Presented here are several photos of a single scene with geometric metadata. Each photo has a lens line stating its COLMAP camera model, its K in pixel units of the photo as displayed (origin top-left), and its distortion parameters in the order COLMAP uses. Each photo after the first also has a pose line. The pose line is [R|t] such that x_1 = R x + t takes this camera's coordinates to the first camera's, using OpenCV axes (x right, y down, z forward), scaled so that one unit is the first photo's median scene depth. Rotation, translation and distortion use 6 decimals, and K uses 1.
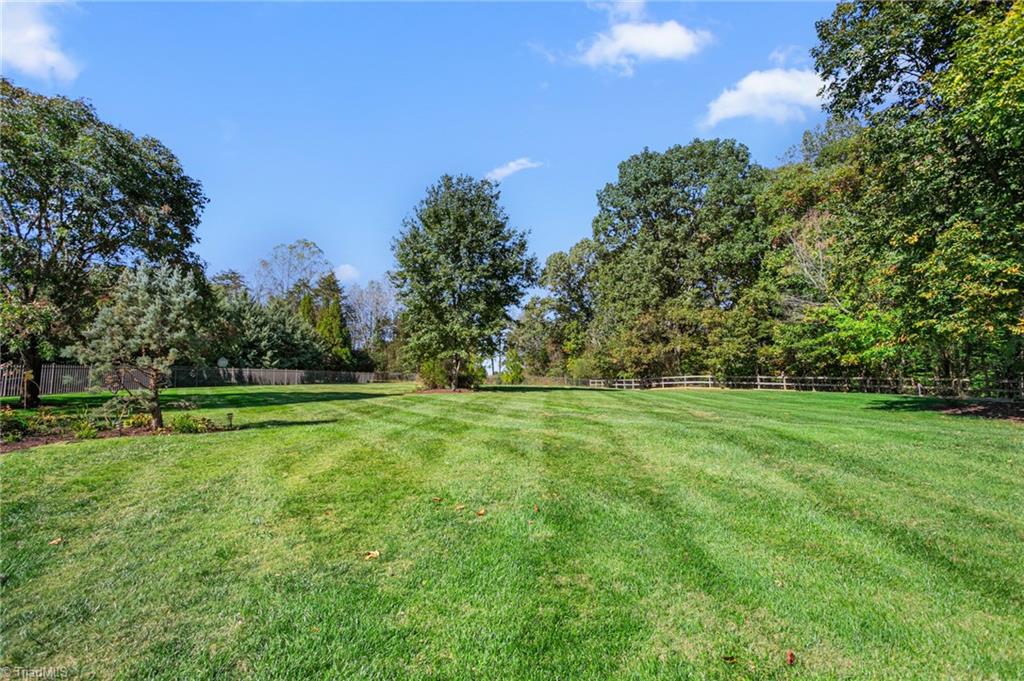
lens RADIAL K [[493.3, 0, 512.0], [0, 493.3, 340.5], [0, 0, 1]] dist [-0.049680, 0.024645]
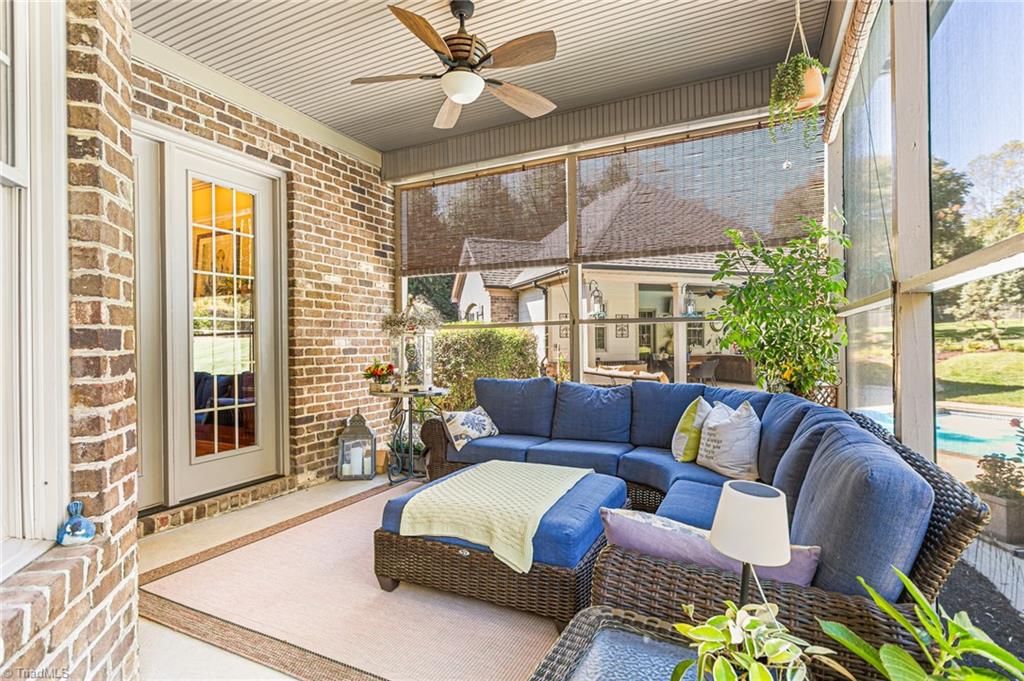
lens RADIAL K [[493.3, 0, 512.0], [0, 493.3, 340.5], [0, 0, 1]] dist [-0.049680, 0.024645]
pose [[0.366177, 0.008348, -0.930508, 0.050229], [0.118028, 0.991467, 0.055342, -0.030819], [0.923030, -0.130091, 0.362067, -0.245201]]
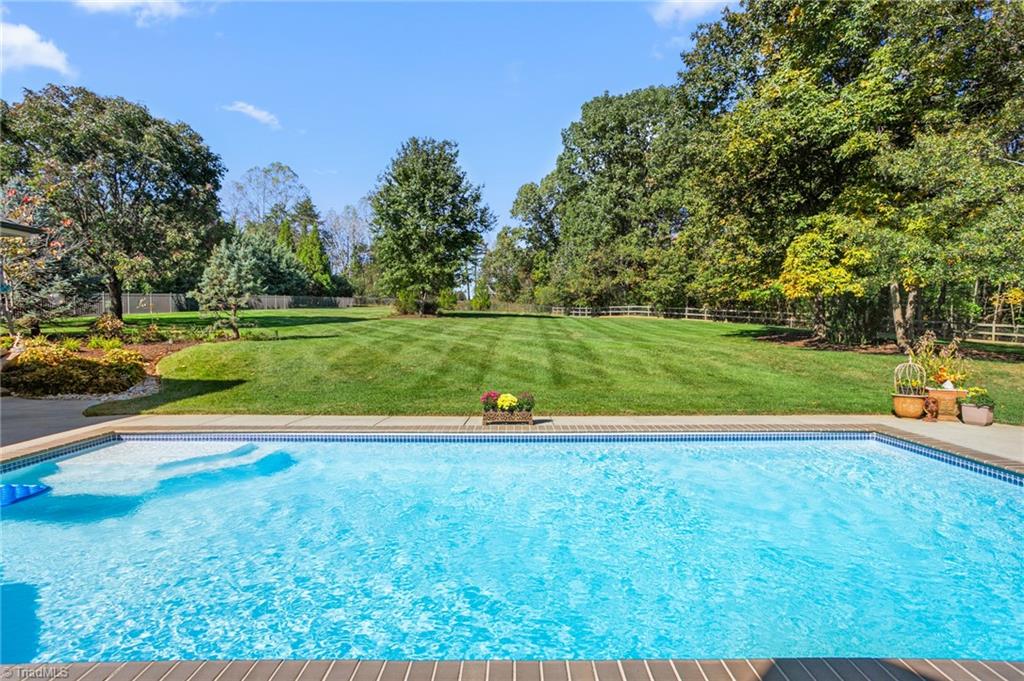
lens RADIAL K [[493.3, 0, 512.0], [0, 493.3, 340.5], [0, 0, 1]] dist [-0.049680, 0.024645]
pose [[0.998897, 0.012940, 0.045128, 0.032098], [-0.019650, 0.988251, 0.151575, -0.017601], [-0.042636, -0.152294, 0.987415, -0.143095]]
